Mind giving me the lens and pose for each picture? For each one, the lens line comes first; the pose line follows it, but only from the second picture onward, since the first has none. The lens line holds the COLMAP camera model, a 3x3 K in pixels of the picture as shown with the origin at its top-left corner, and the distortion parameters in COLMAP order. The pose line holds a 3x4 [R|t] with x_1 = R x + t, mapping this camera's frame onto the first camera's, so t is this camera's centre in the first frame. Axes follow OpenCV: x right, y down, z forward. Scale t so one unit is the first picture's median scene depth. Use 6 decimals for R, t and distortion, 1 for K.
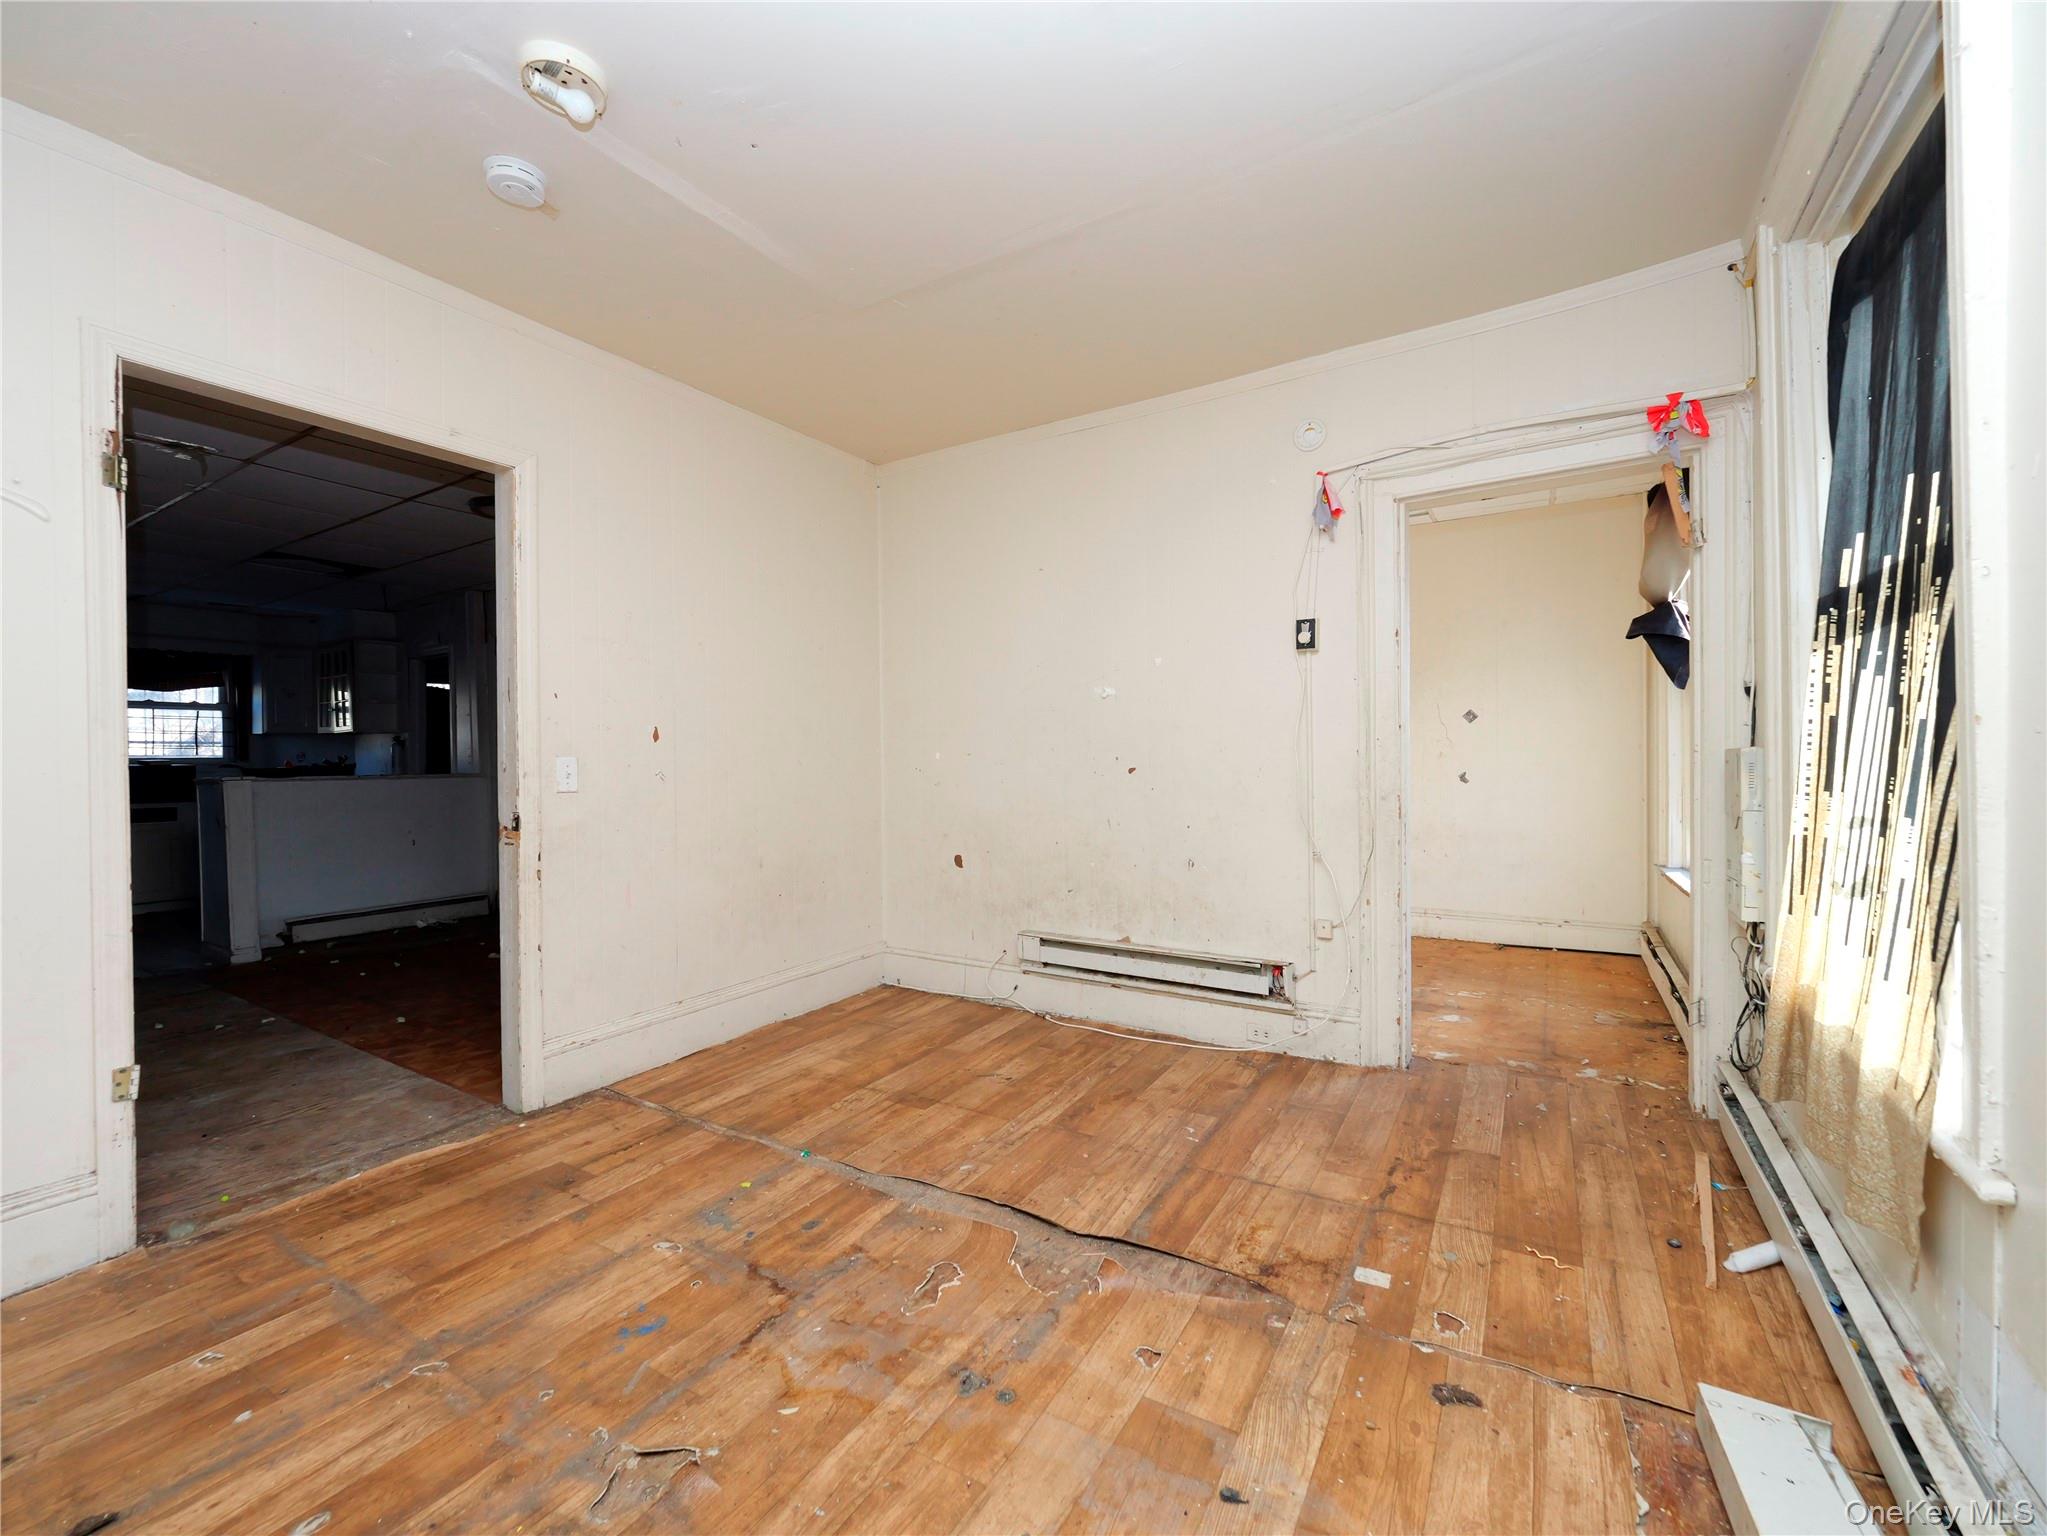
lens RADIAL K [[852.7, 0, 1021.3], [0, 852.7, 764.7], [0, 0, 1]] dist [-0.003298, -0.000417]
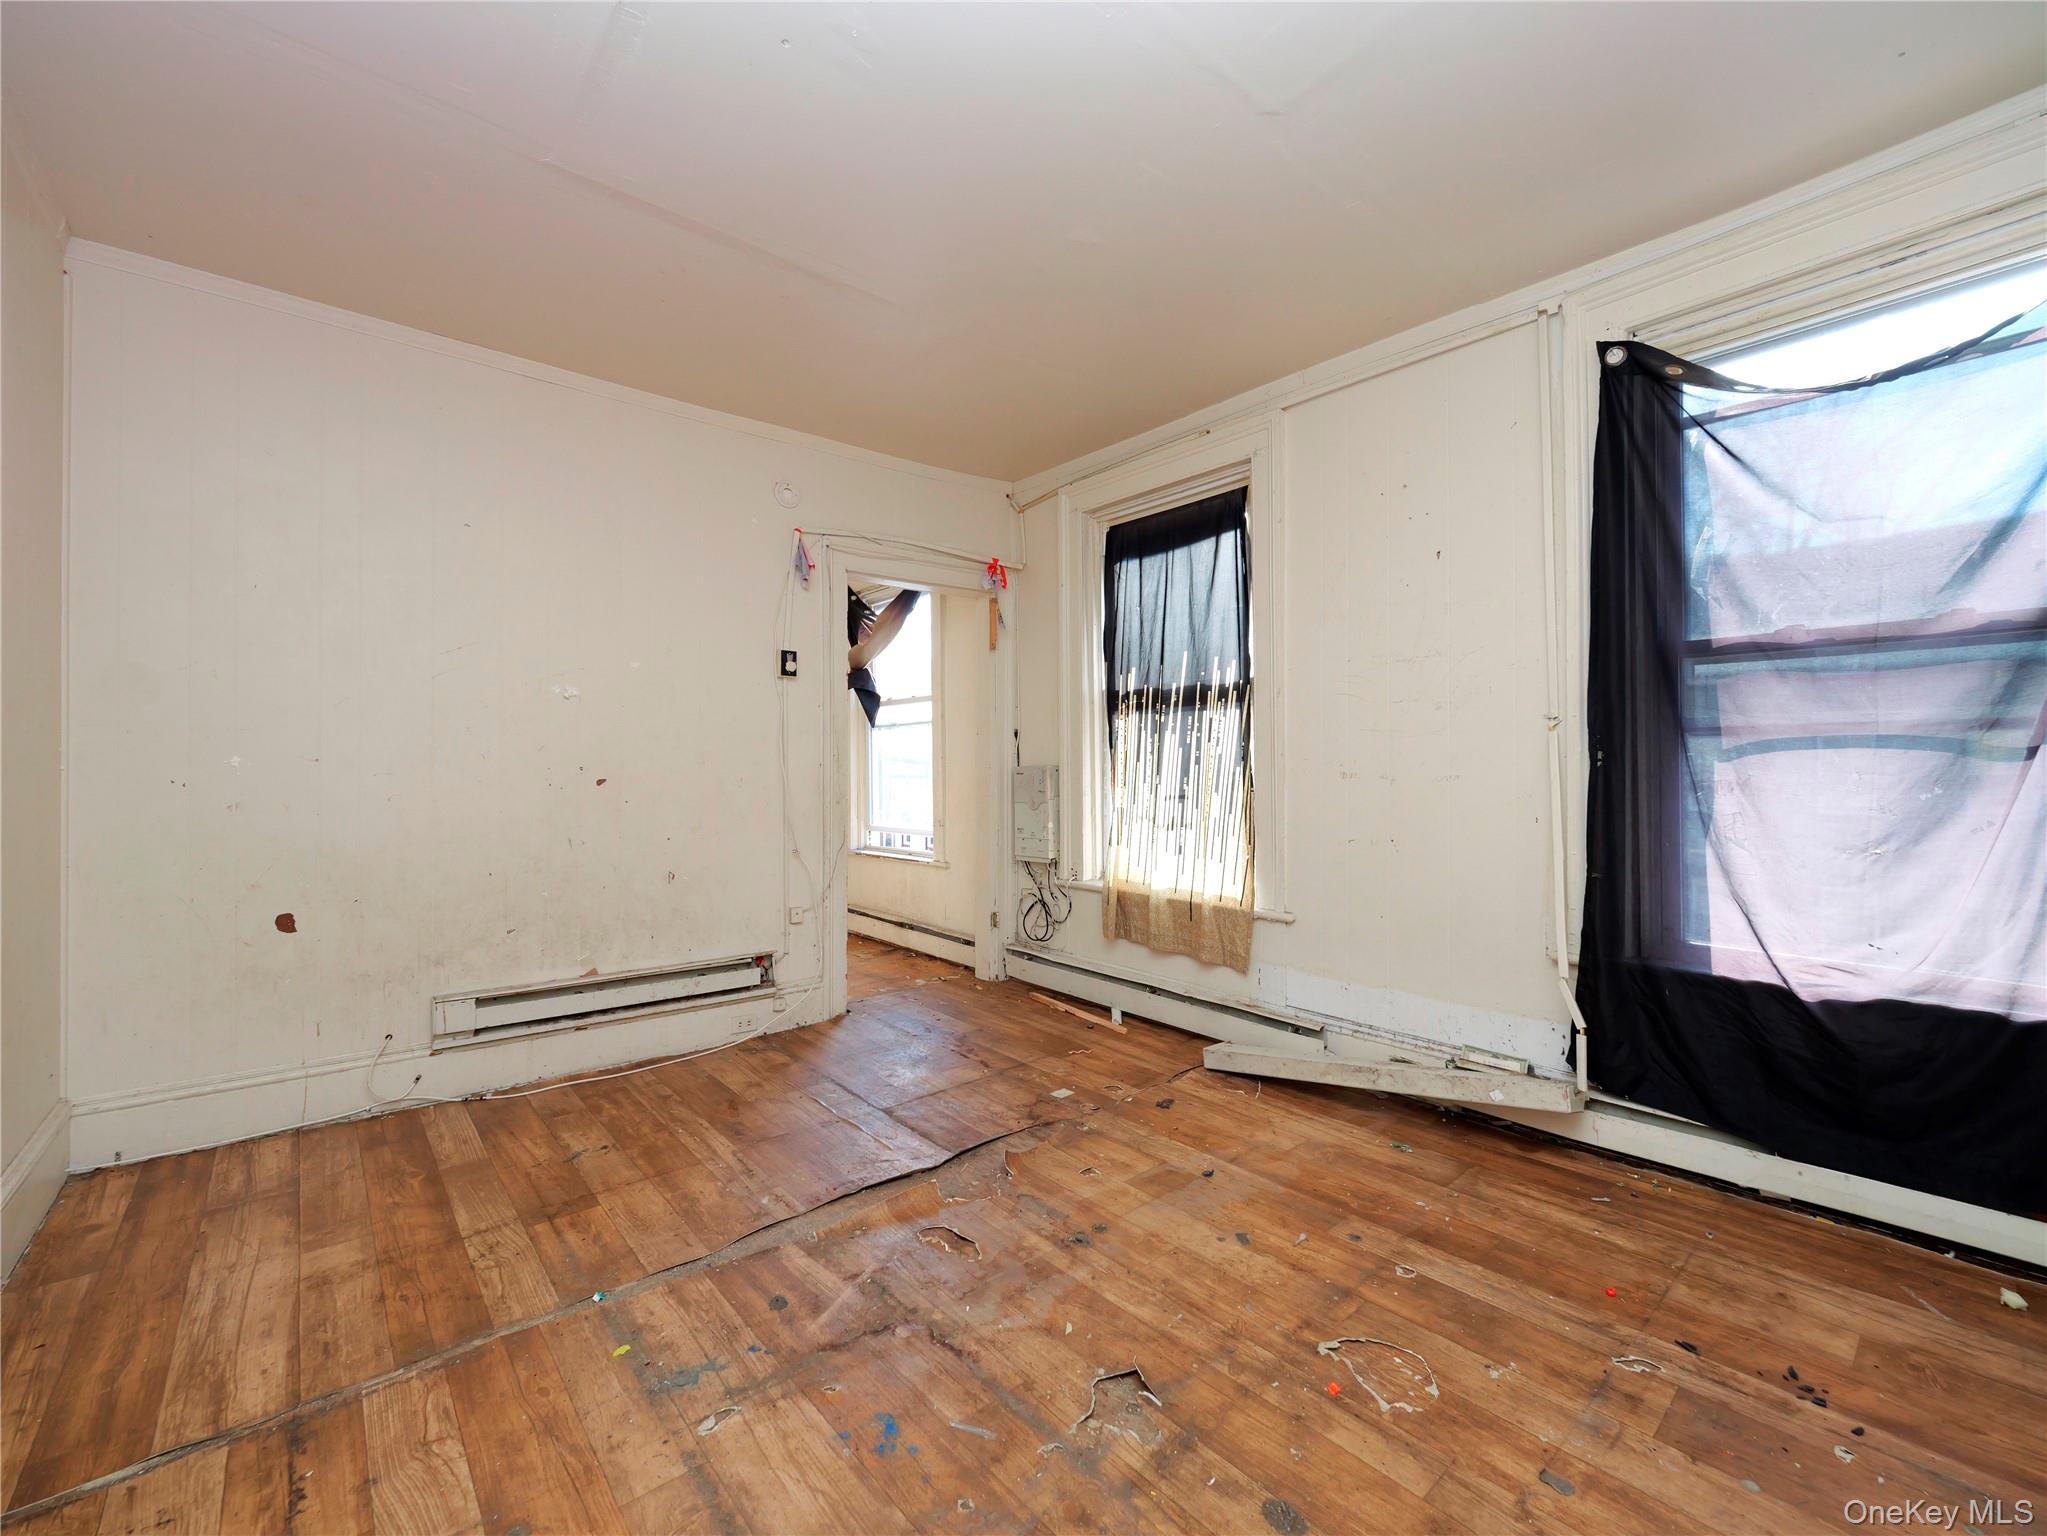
lens RADIAL K [[852.7, 0, 1018.5], [0, 852.7, 768.4], [0, 0, 1]] dist [-0.003298, -0.000417]
pose [[0.317572, 0.015918, 0.948100, -0.704734], [0.009653, 0.999753, -0.020019, 0.017407], [-0.948185, 0.015510, 0.317340, 0.351705]]
